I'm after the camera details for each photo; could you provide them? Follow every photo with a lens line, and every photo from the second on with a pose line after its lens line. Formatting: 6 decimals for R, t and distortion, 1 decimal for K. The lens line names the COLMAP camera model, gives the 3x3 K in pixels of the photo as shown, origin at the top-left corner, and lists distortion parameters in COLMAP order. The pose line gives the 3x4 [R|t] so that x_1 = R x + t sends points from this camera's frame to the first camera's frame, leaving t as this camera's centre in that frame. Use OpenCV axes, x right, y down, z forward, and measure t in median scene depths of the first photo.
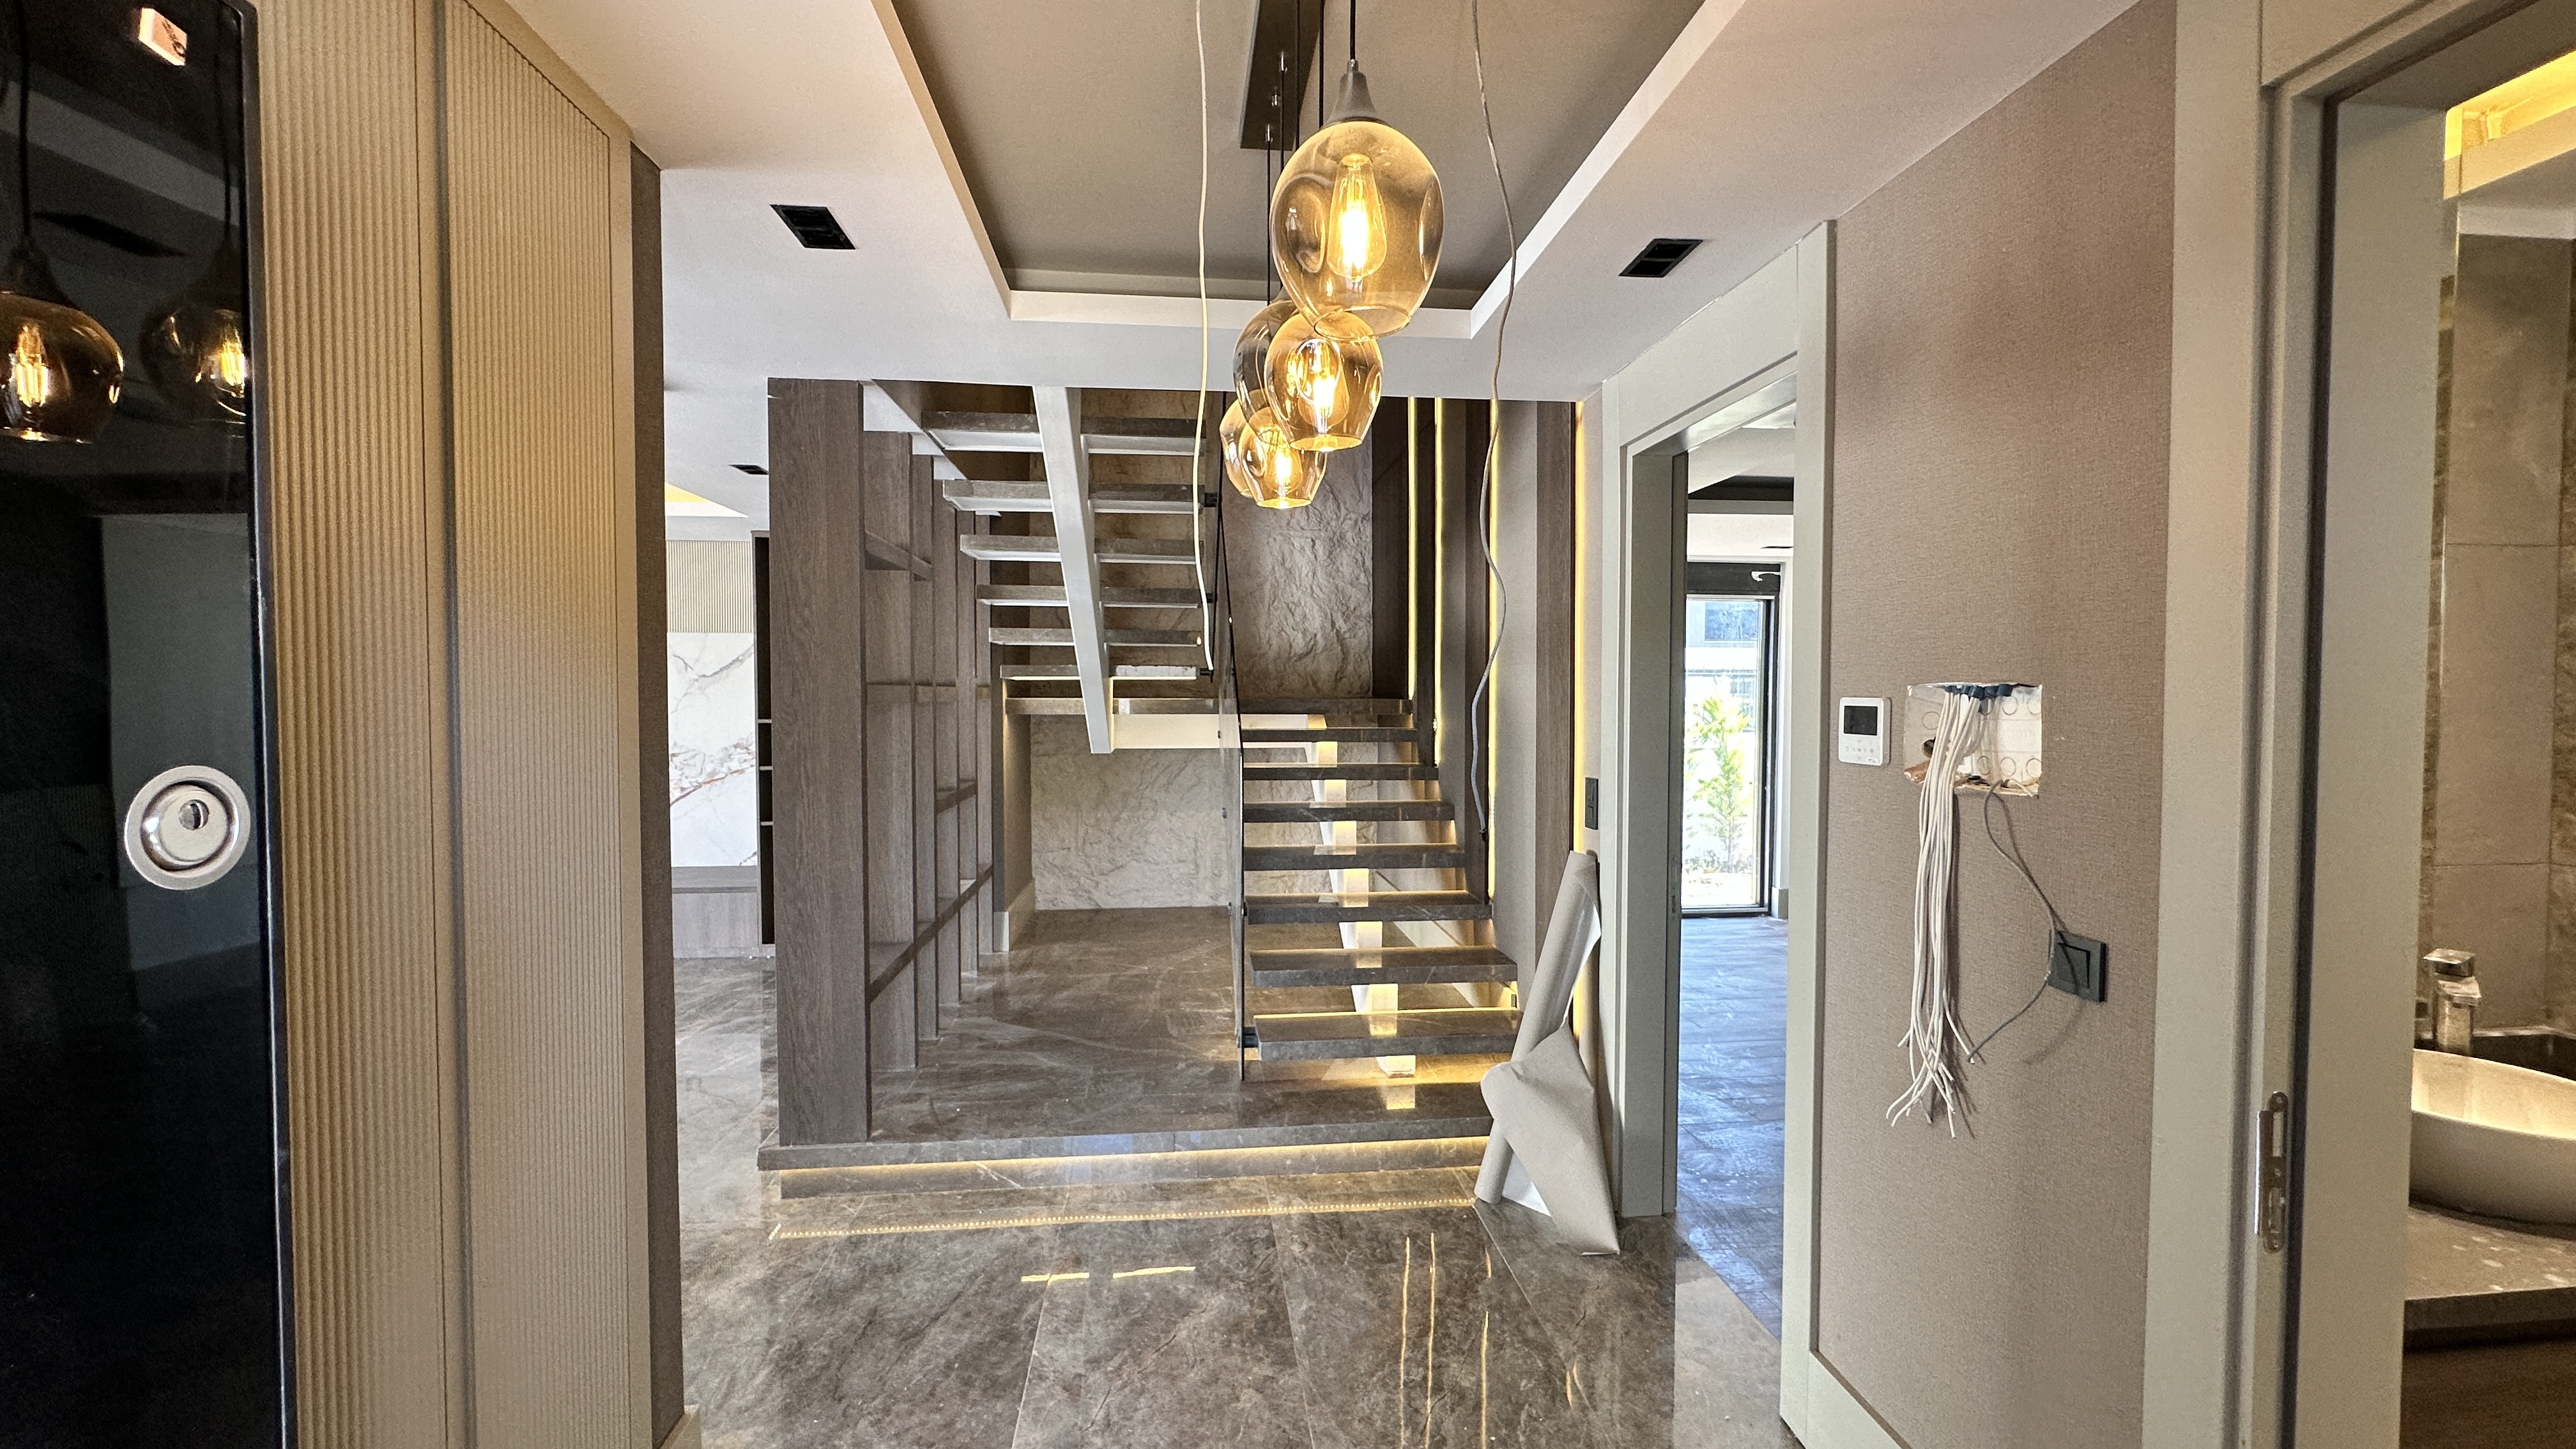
lens RADIAL K [[1031.3, 0, 1289.6], [0, 1031.3, 733.2], [0, 0, 1]] dist [-0.005715, 0.001000]
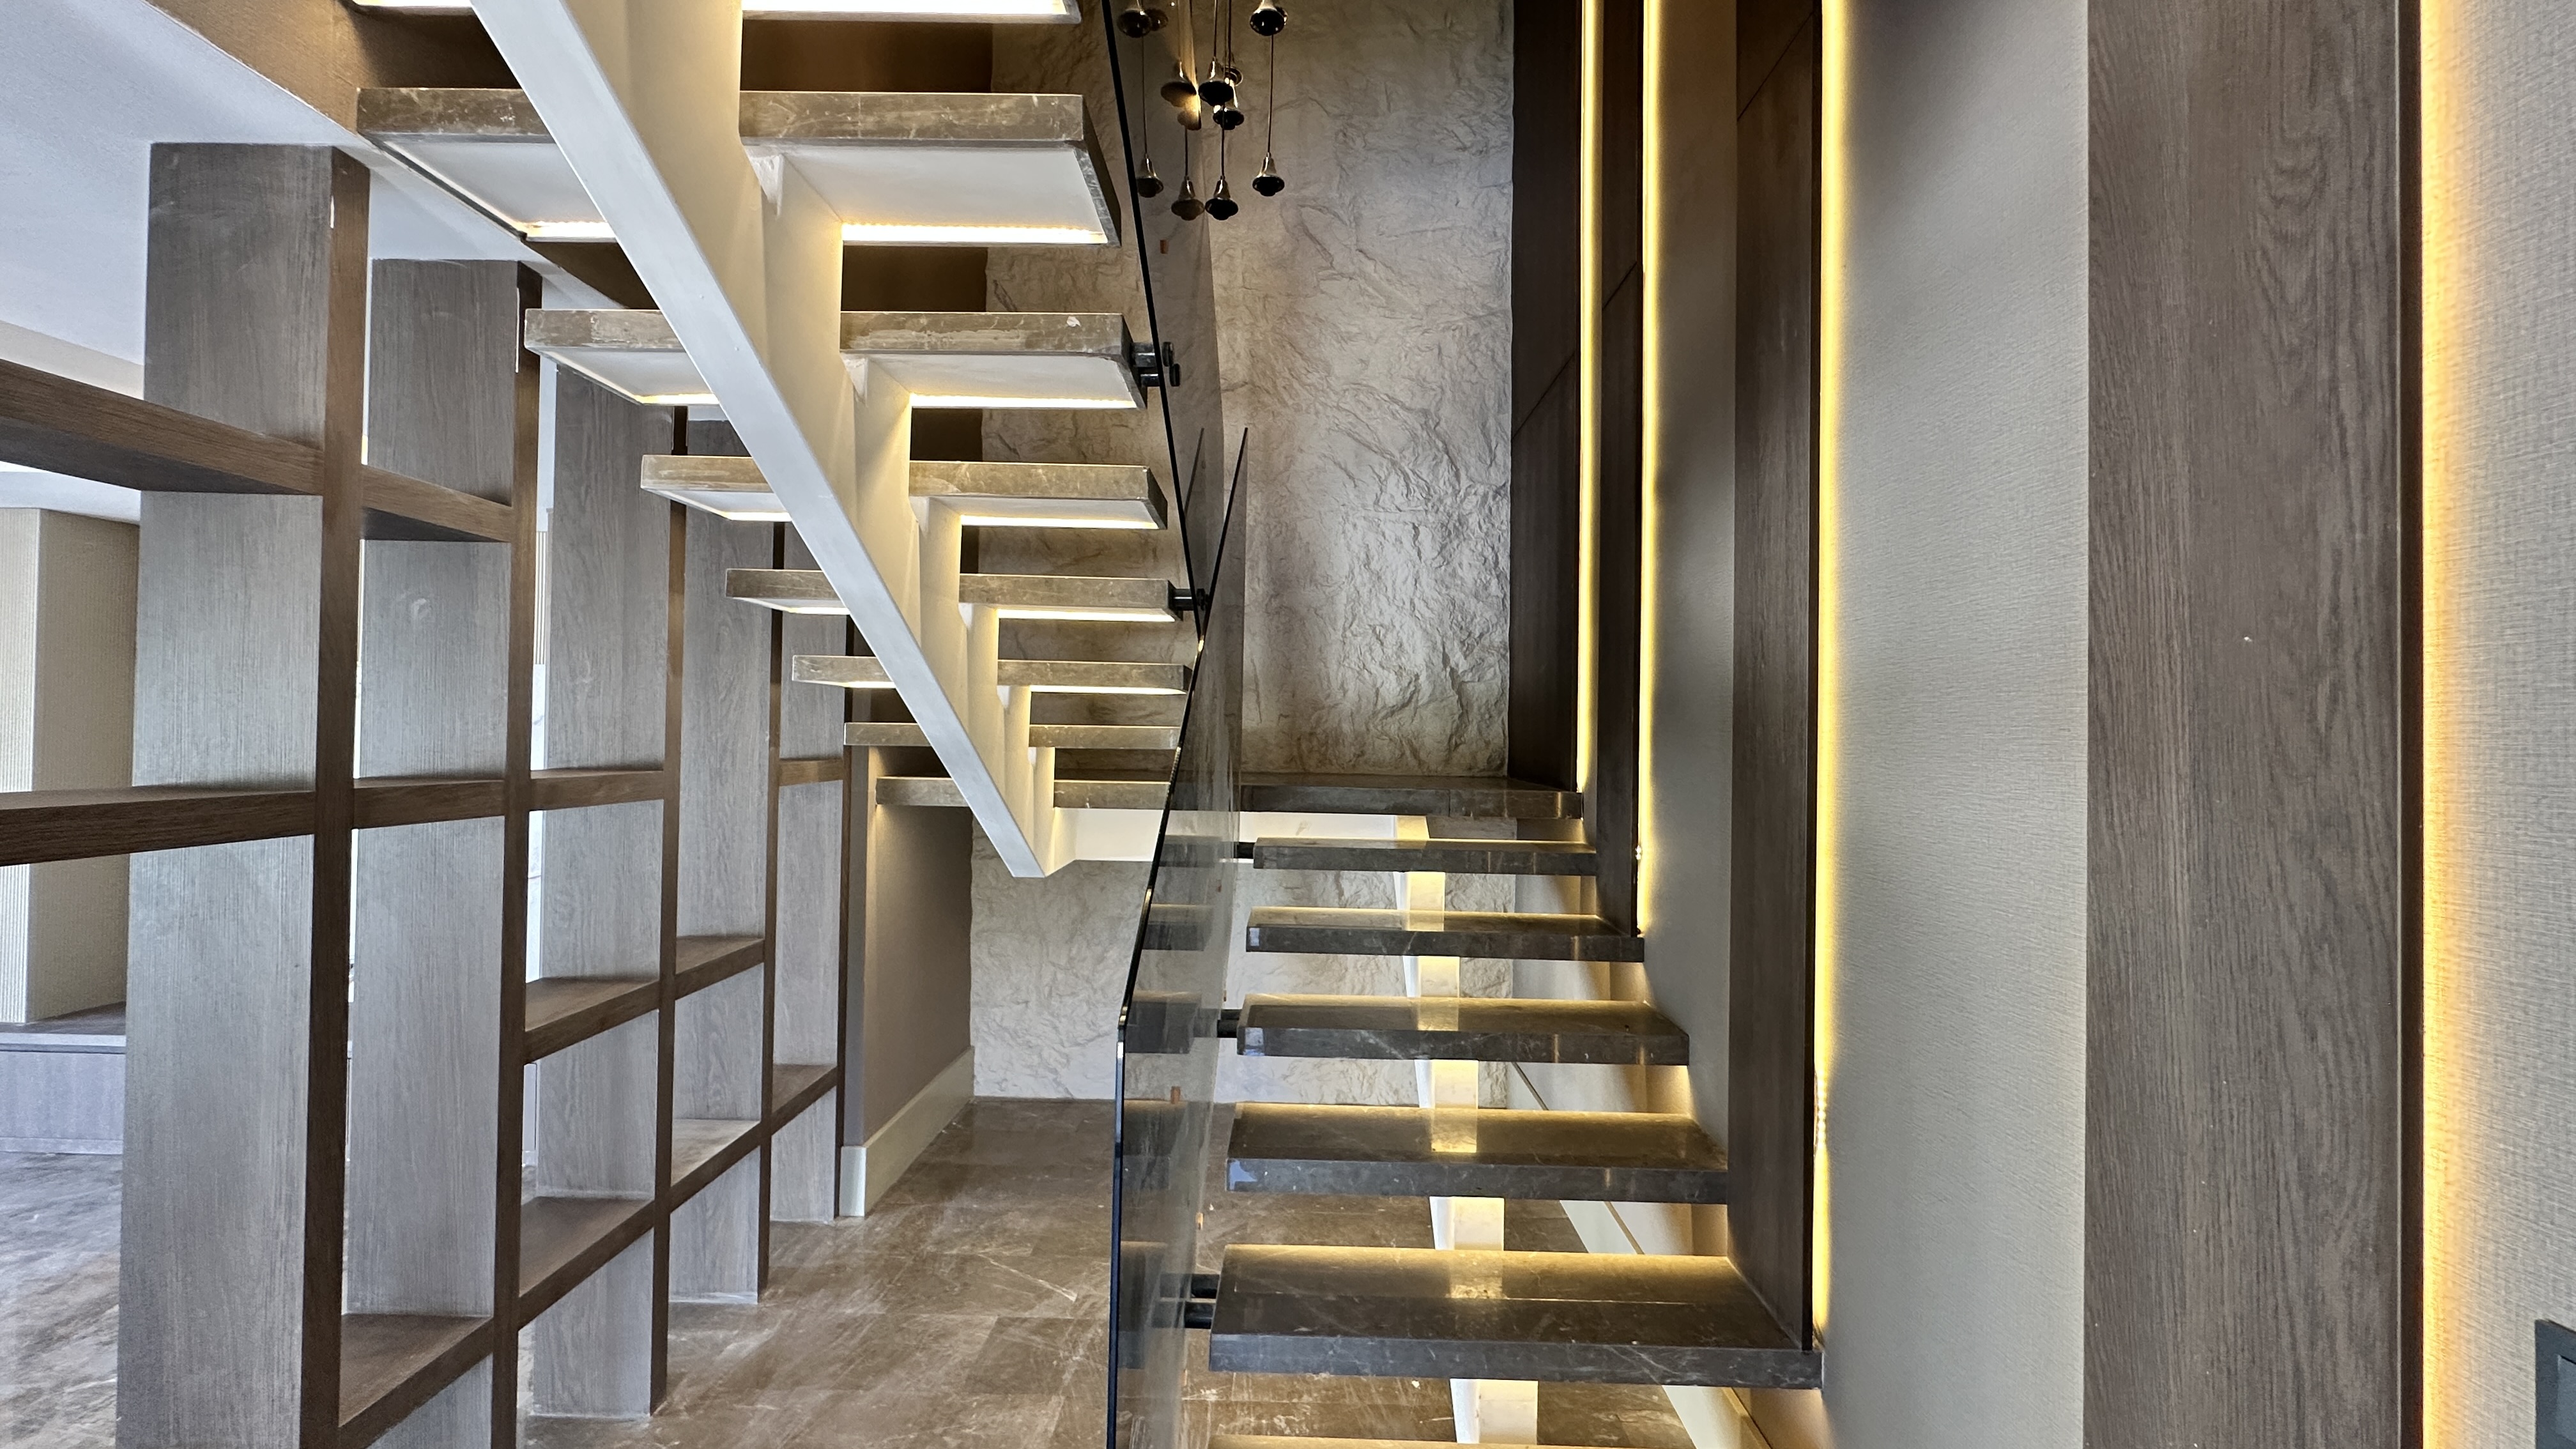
lens RADIAL K [[1031.3, 0, 1292.8], [0, 1031.3, 733.0], [0, 0, 1]] dist [-0.005715, 0.001000]
pose [[0.993119, 0.015737, -0.116047, 0.026502], [-0.020624, 0.998945, -0.041033, -0.037636], [0.115279, 0.043144, 0.992396, 0.416978]]
